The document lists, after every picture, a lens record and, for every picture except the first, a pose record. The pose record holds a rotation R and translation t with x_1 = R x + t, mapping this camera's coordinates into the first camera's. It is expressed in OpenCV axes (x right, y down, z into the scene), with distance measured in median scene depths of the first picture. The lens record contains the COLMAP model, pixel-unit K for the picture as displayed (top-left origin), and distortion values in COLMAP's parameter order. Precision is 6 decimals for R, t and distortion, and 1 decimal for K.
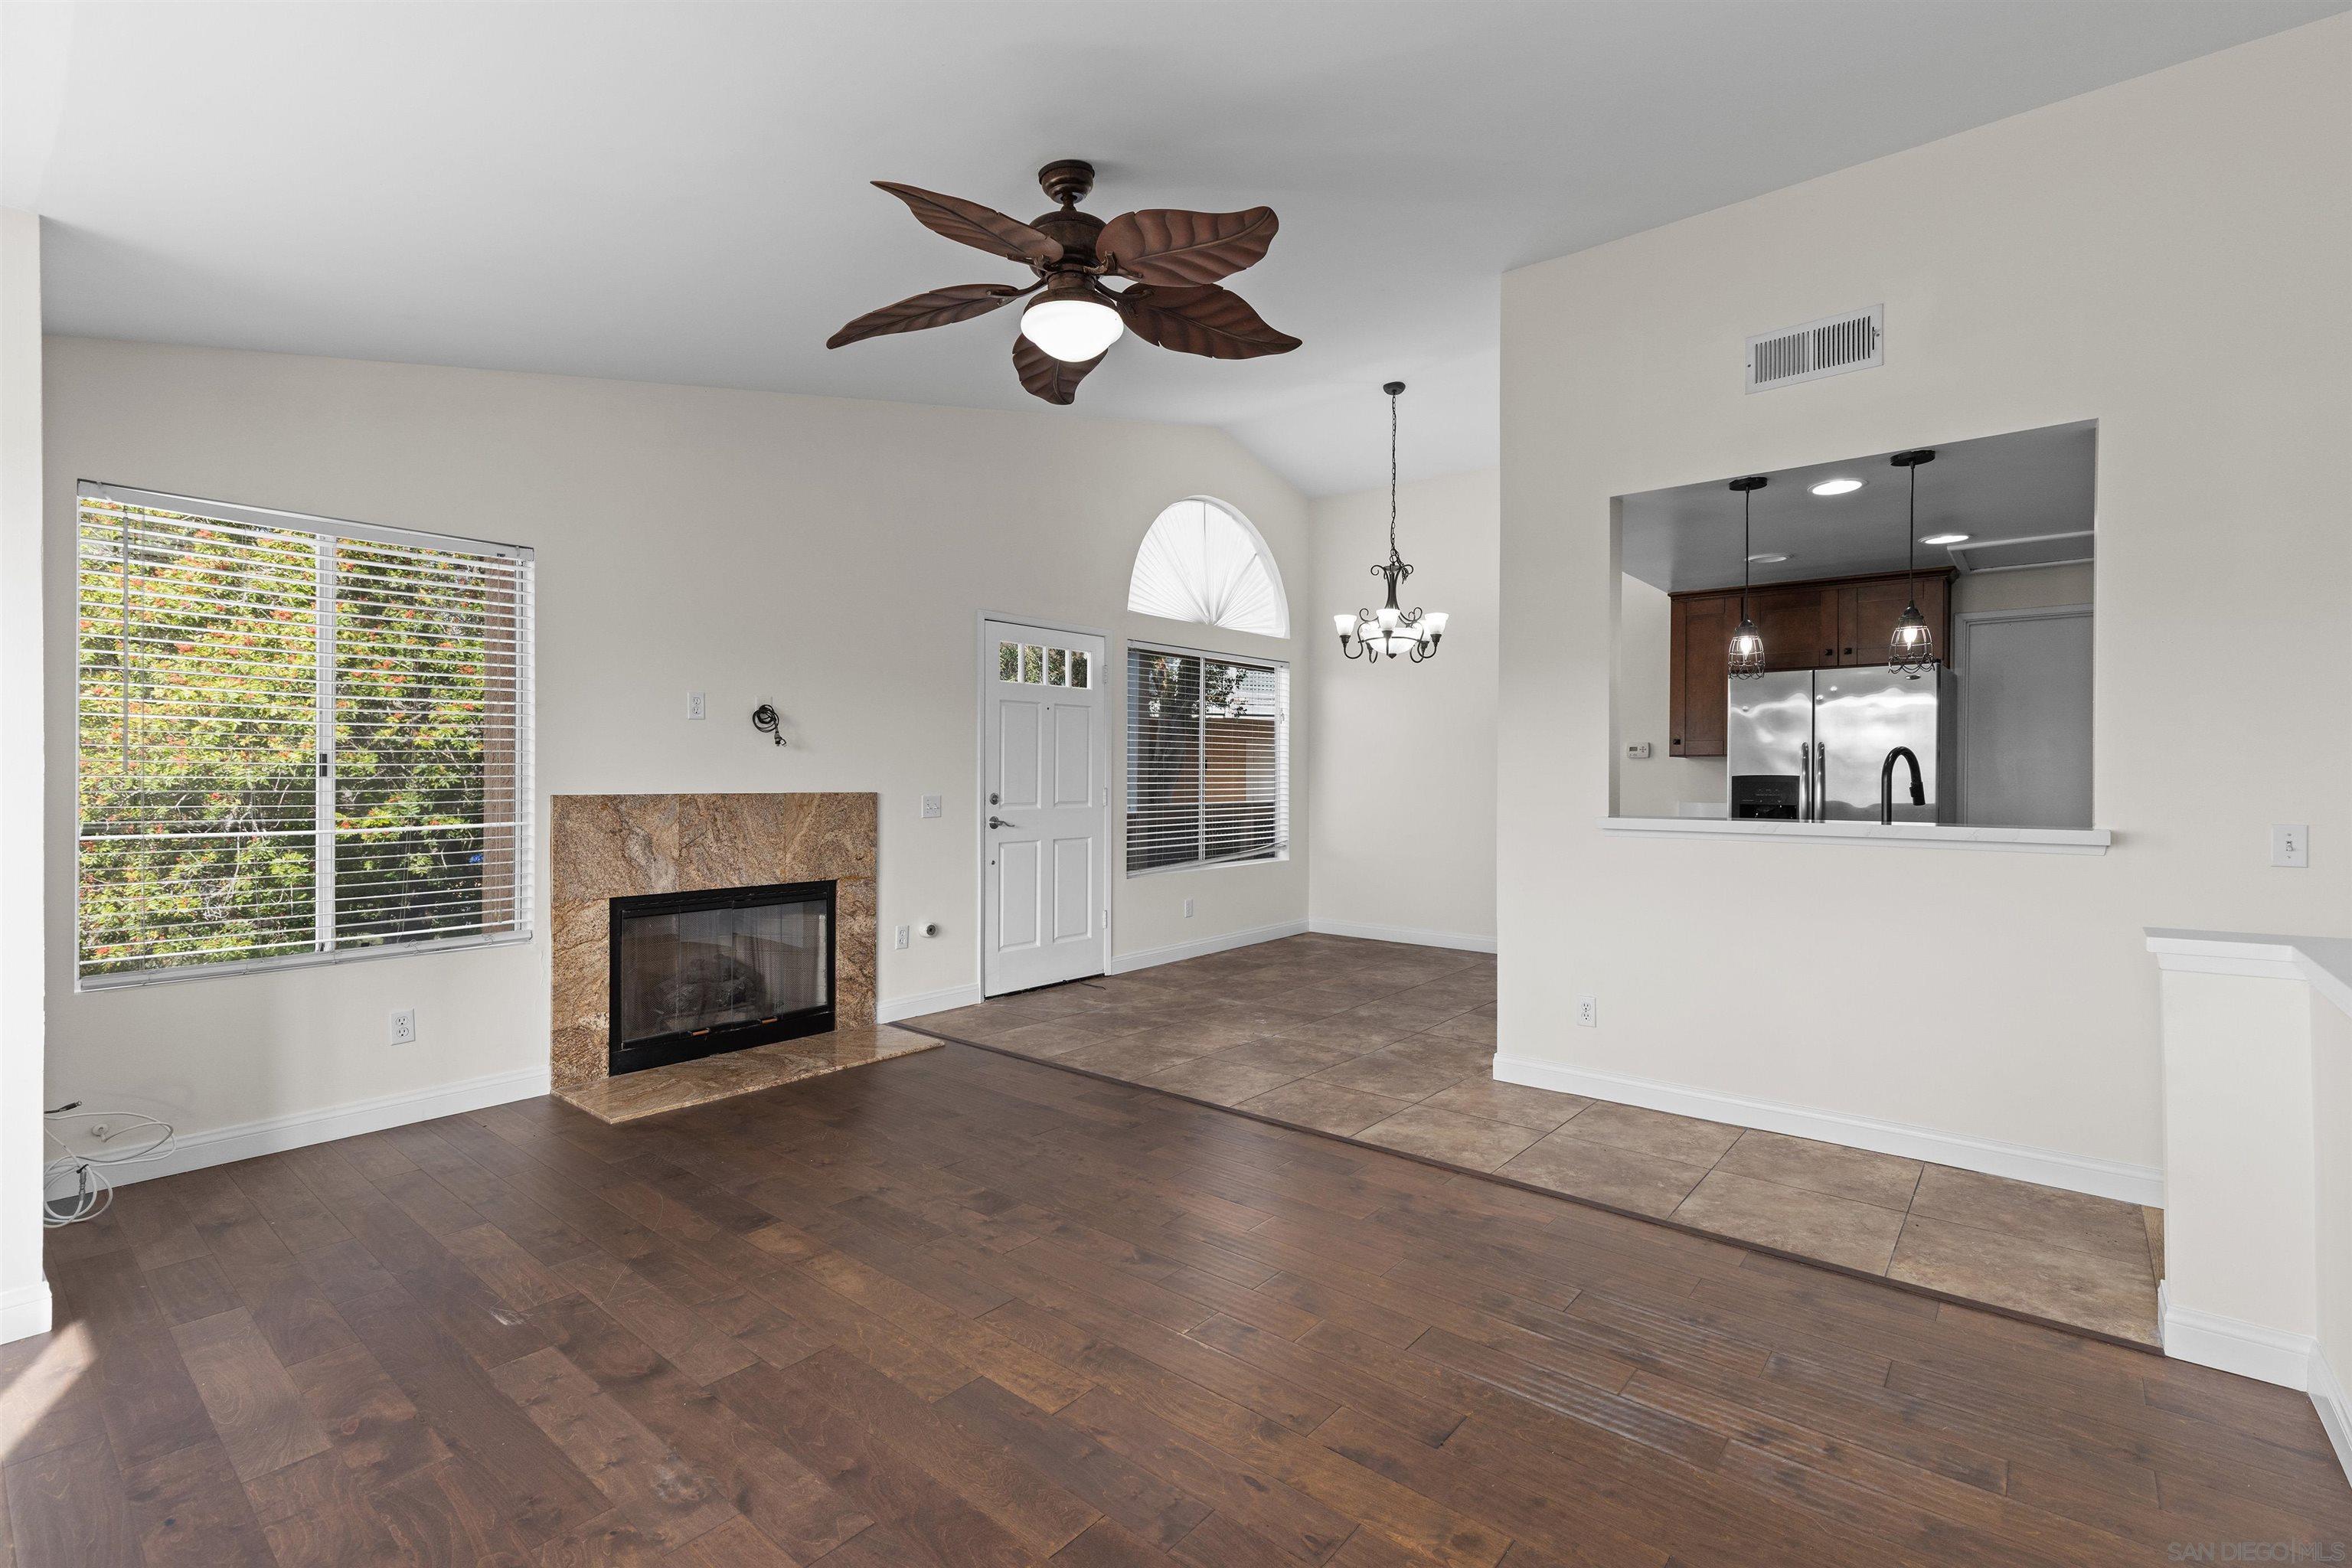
lens RADIAL K [[1056.4, 0, 1192.1], [0, 1056.4, 771.2], [0, 0, 1]] dist [0.006289, -0.001129]
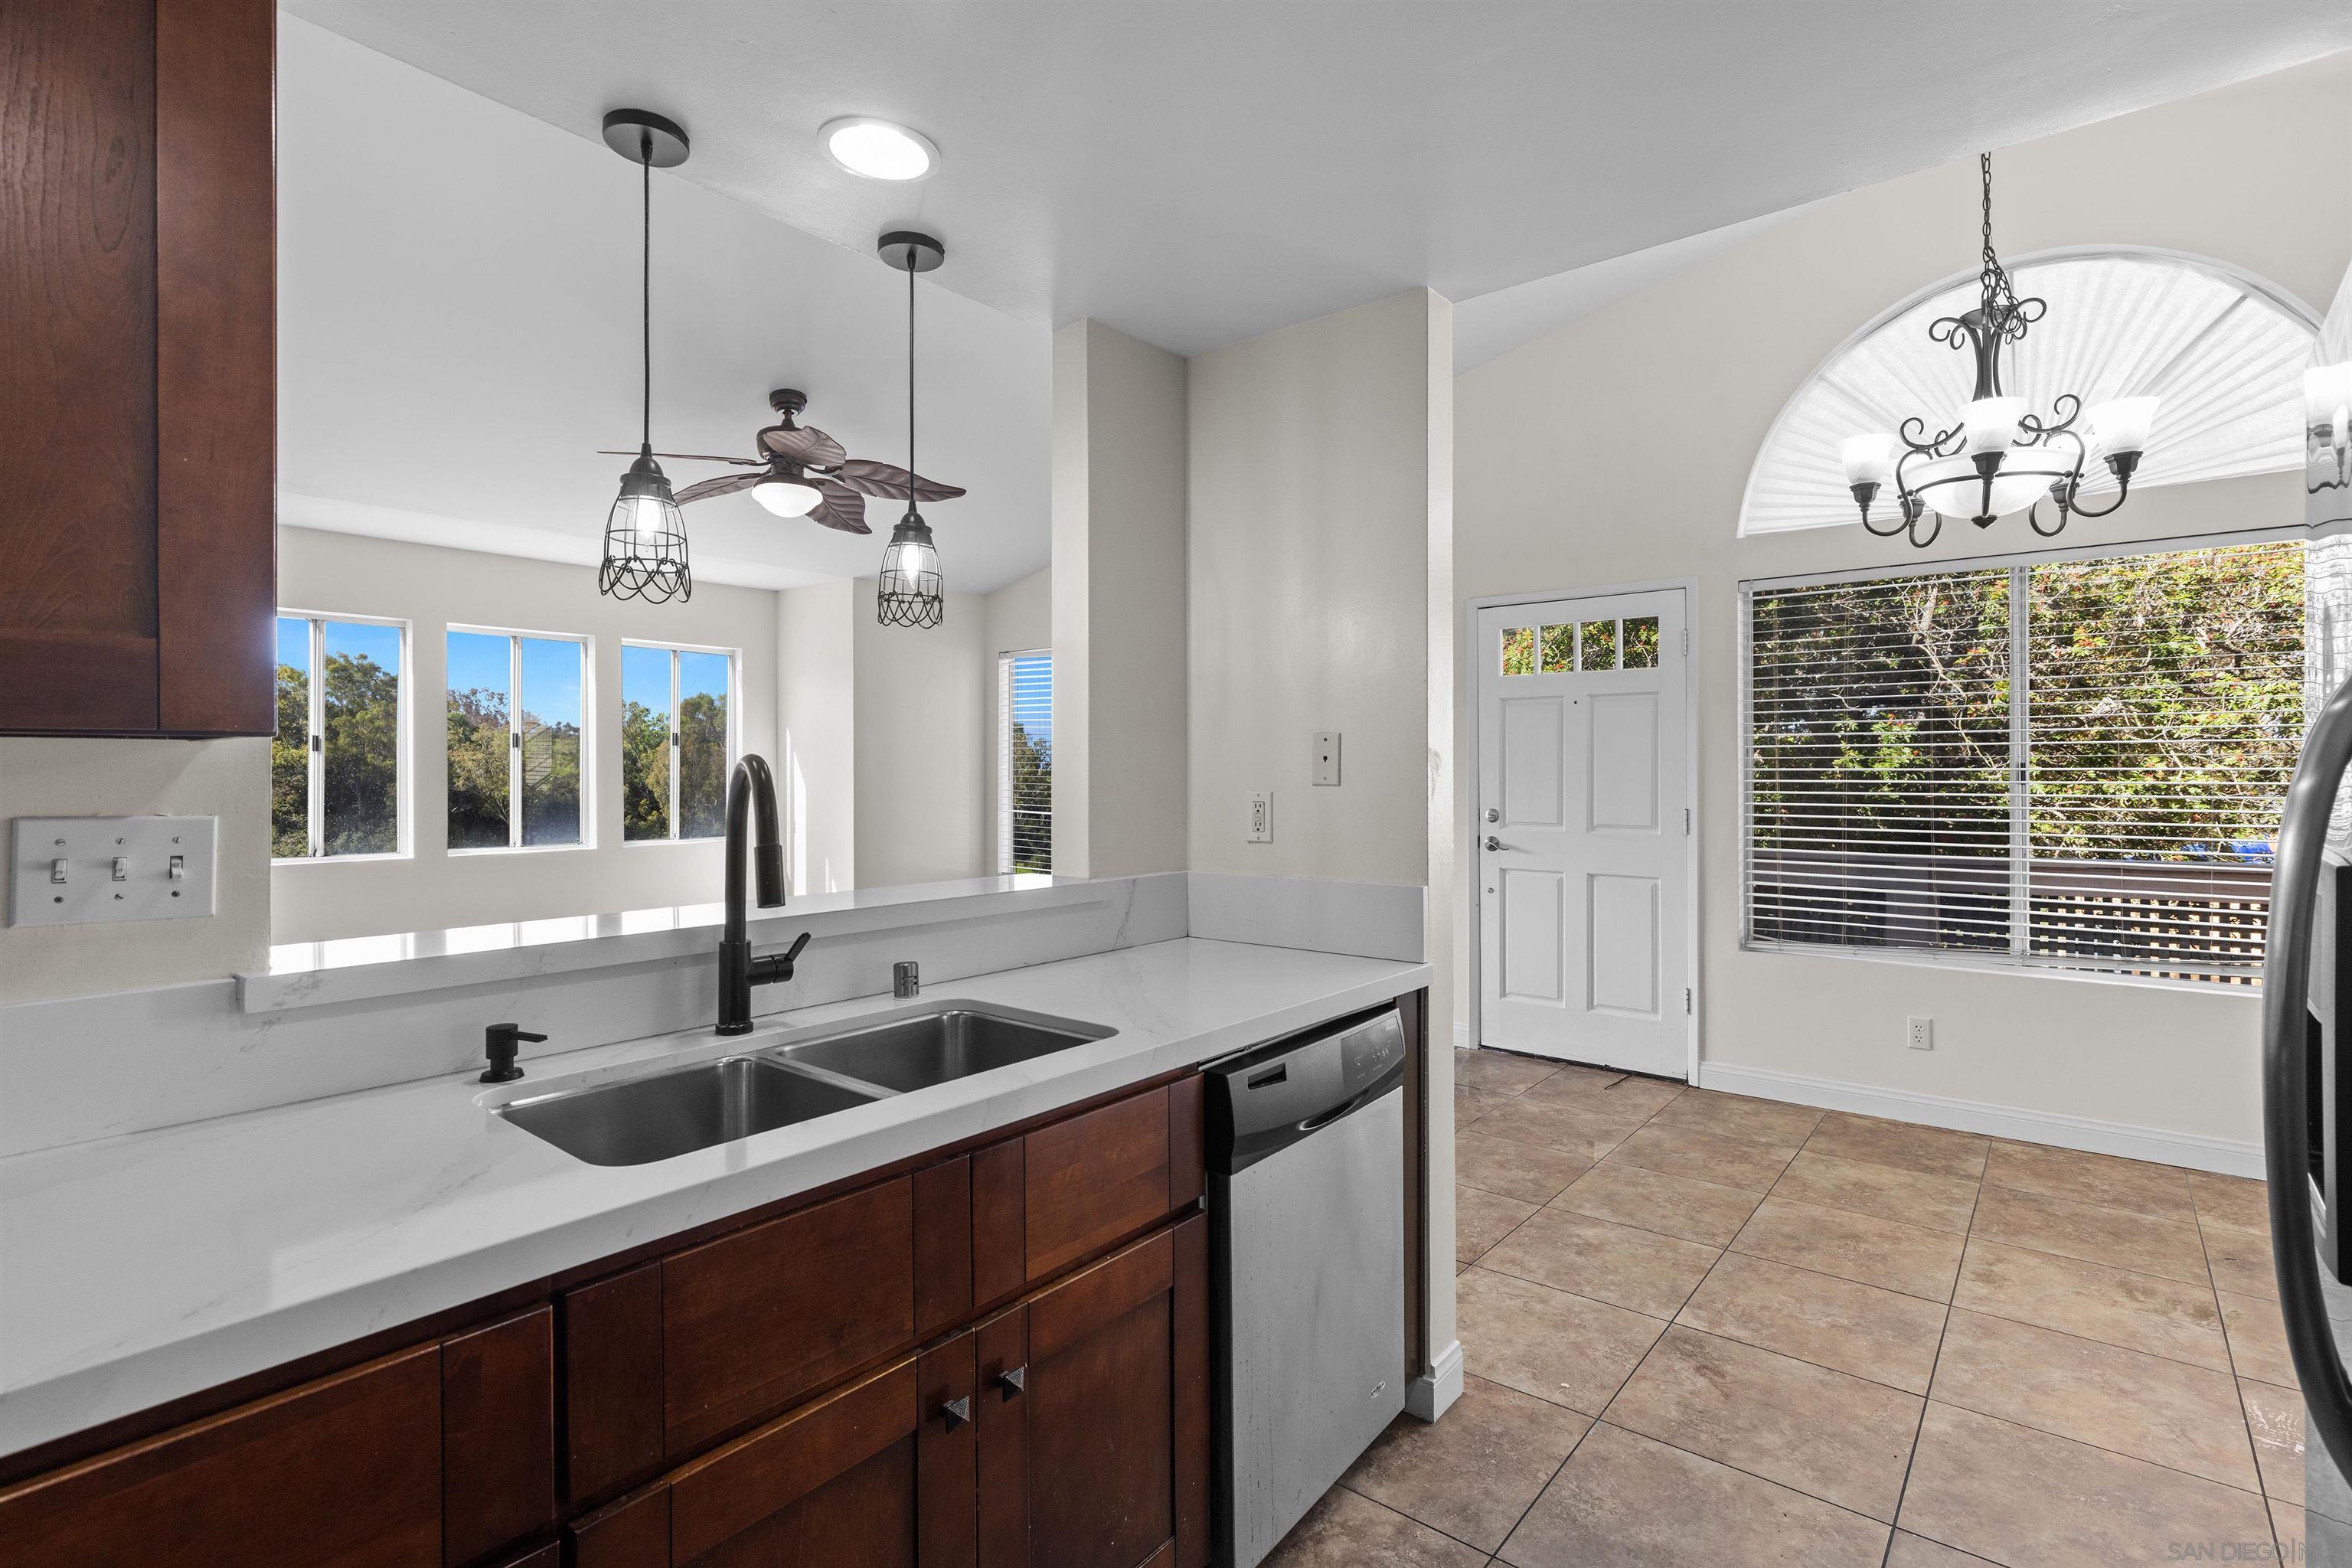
lens RADIAL K [[1106.1, 0, 1178.9], [0, 1106.1, 774.5], [0, 0, 1]] dist [0.001959, 0.000172]
pose [[-0.004270, 0.001641, -0.999990, 0.925357], [0.002740, 0.999995, 0.001629, -0.012095], [0.999987, -0.002733, -0.004274, 0.986505]]
